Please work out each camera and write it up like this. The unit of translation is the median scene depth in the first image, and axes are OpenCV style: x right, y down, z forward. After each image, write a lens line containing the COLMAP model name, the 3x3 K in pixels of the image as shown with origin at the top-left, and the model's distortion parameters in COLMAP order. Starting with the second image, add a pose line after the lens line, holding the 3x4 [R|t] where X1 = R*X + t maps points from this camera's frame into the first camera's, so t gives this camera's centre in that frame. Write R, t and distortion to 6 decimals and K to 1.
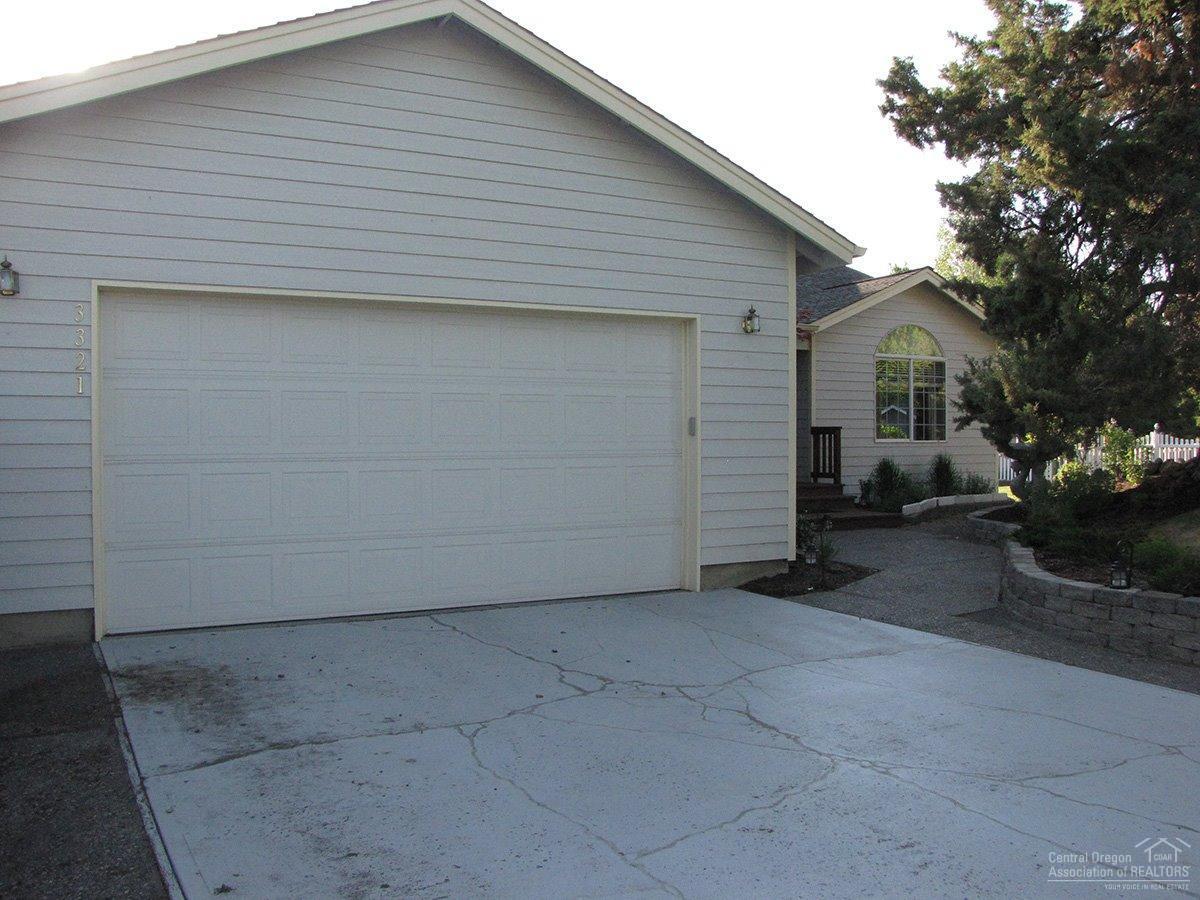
lens RADIAL K [[1025.2, 0, 600.0], [0, 1025.2, 450.0], [0, 0, 1]] dist [-0.149540, 0.103095]
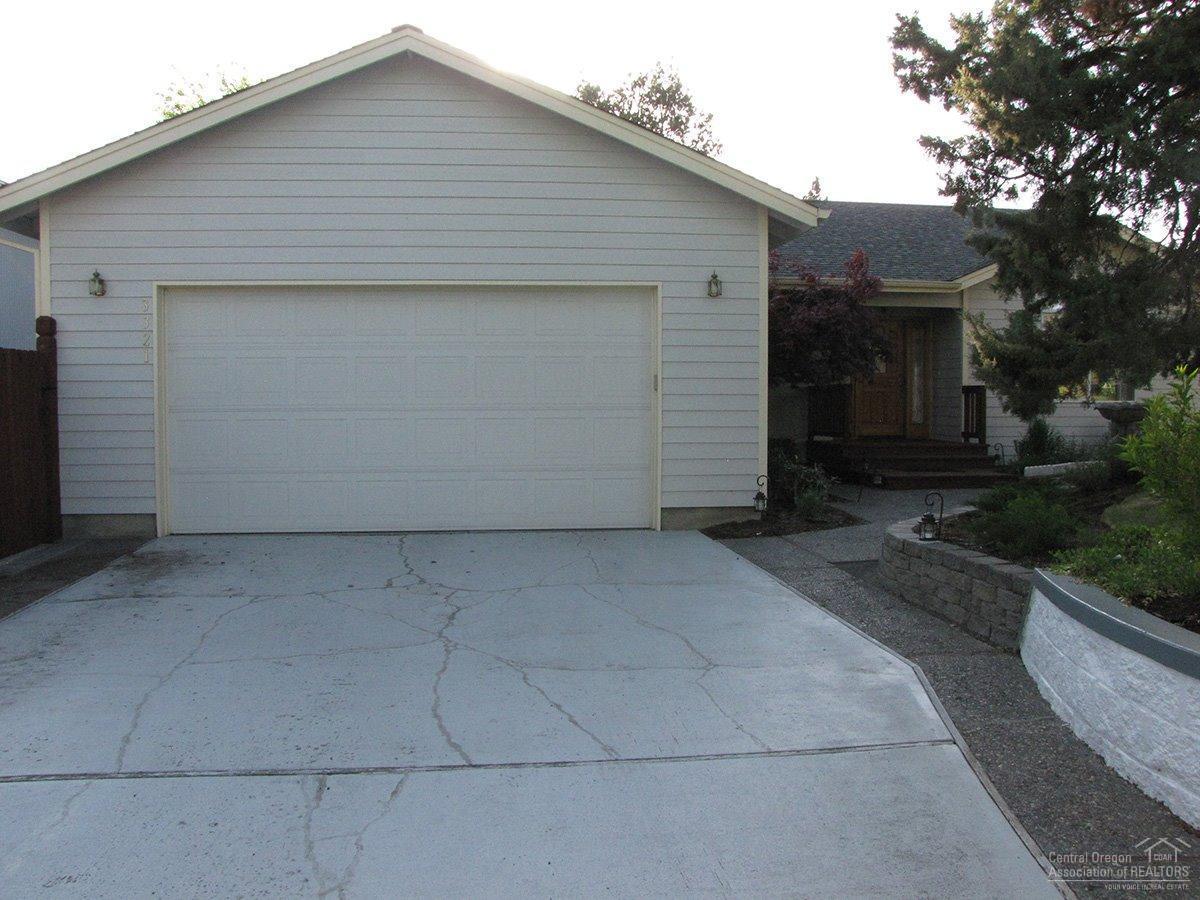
lens RADIAL K [[1025.2, 0, 600.0], [0, 1025.2, 450.0], [0, 0, 1]] dist [-0.149540, 0.103095]
pose [[0.922367, 0.019399, -0.385827, 0.466988], [-0.005349, 0.999284, 0.037455, 0.008610], [0.386277, -0.032484, 0.921810, -0.054377]]
